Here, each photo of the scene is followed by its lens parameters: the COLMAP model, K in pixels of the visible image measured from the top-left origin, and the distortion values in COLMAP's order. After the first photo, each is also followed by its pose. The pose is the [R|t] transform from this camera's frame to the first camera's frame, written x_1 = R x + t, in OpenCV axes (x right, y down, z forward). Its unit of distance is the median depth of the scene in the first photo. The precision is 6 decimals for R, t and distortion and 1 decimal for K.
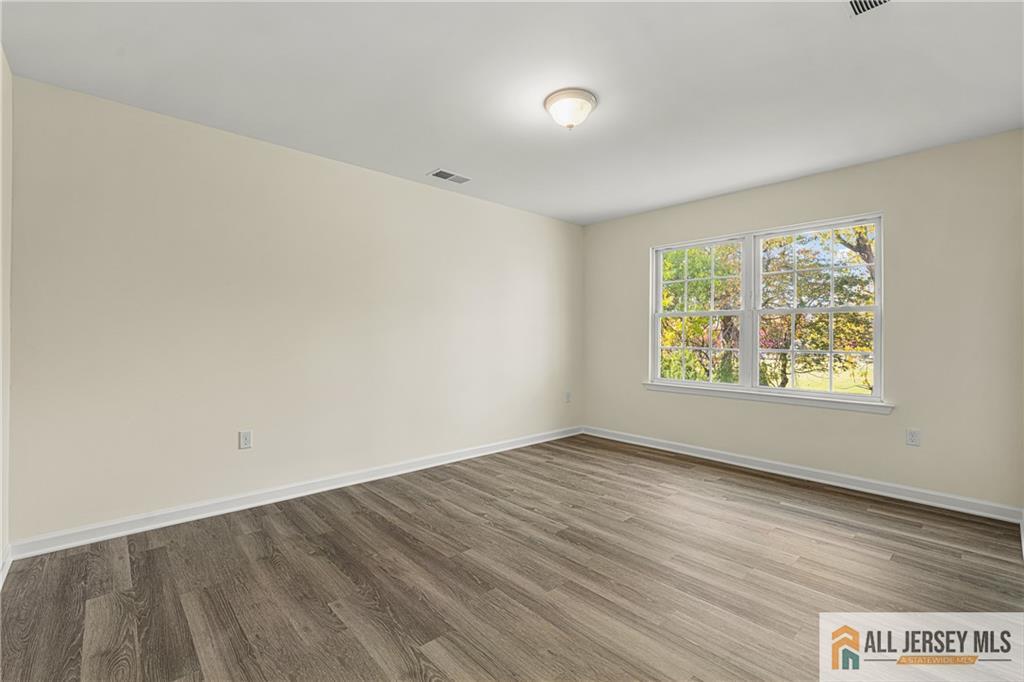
lens RADIAL K [[460.9, 0, 509.8], [0, 460.9, 334.1], [0, 0, 1]] dist [0.000023, -0.000287]
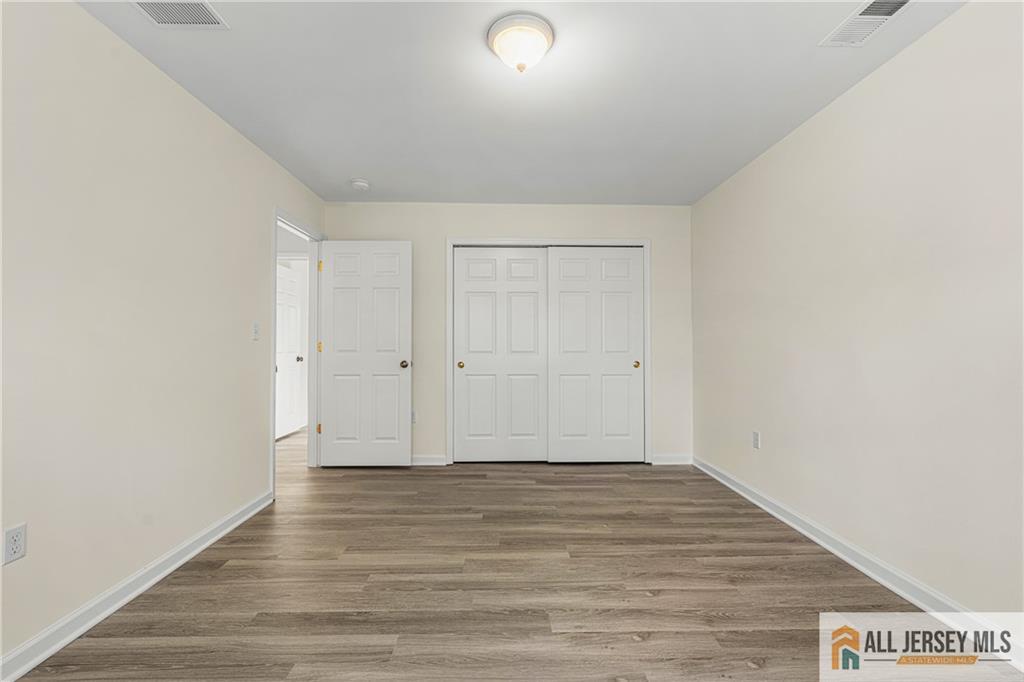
lens RADIAL K [[460.9, 0, 509.8], [0, 460.9, 334.1], [0, 0, 1]] dist [0.000023, -0.000287]
pose [[-0.671673, -0.022105, -0.740518, 0.649456], [-0.000585, 0.999570, -0.029307, 0.015908], [0.740848, -0.019252, -0.671397, 1.377036]]
